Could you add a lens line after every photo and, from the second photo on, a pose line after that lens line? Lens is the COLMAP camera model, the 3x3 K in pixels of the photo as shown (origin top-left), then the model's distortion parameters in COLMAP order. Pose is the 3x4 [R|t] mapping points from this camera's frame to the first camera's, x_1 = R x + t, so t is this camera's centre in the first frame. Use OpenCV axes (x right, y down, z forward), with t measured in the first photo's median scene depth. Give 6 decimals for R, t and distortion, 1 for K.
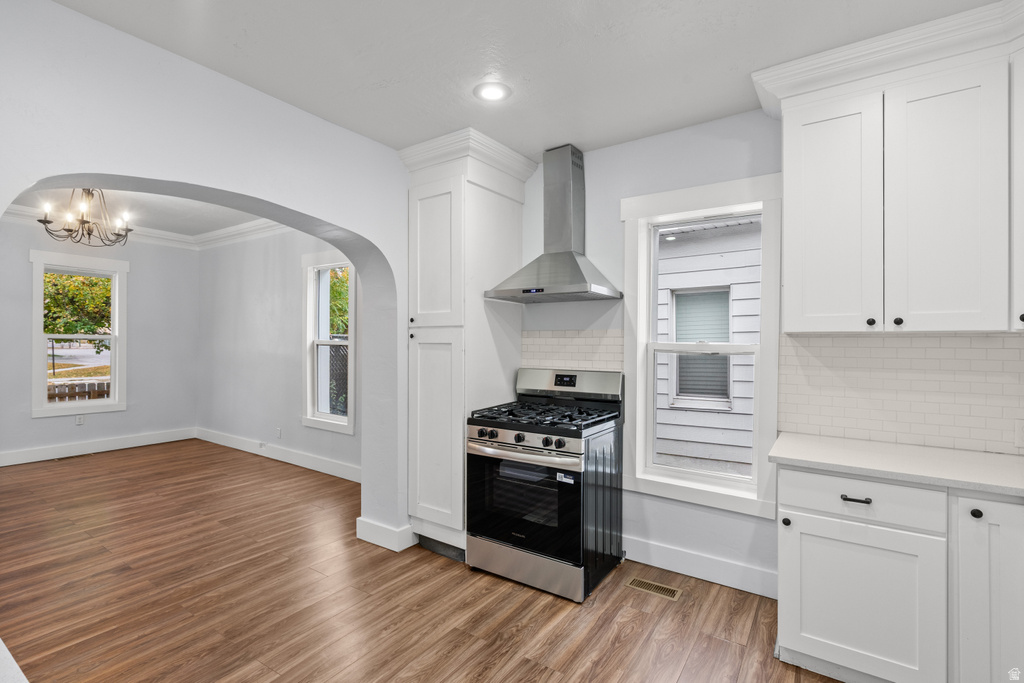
lens RADIAL K [[477.5, 0, 503.9], [0, 477.5, 341.0], [0, 0, 1]] dist [-0.002289, 0.000308]
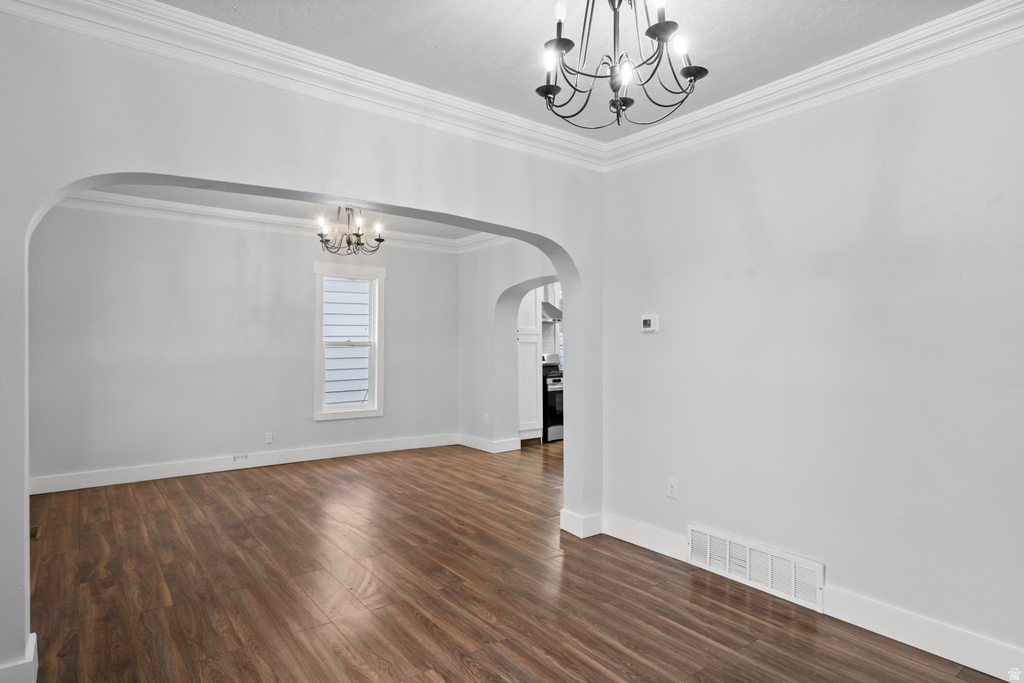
lens RADIAL K [[560.7, 0, 507.6], [0, 560.7, 337.3], [0, 0, 1]] dist [0.001798, 0.001395]
pose [[0.315805, 0.001398, 0.948823, -2.752376], [0.000316, 0.999999, -0.001578, -0.015548], [-0.948824, 0.000798, 0.315804, 0.362517]]
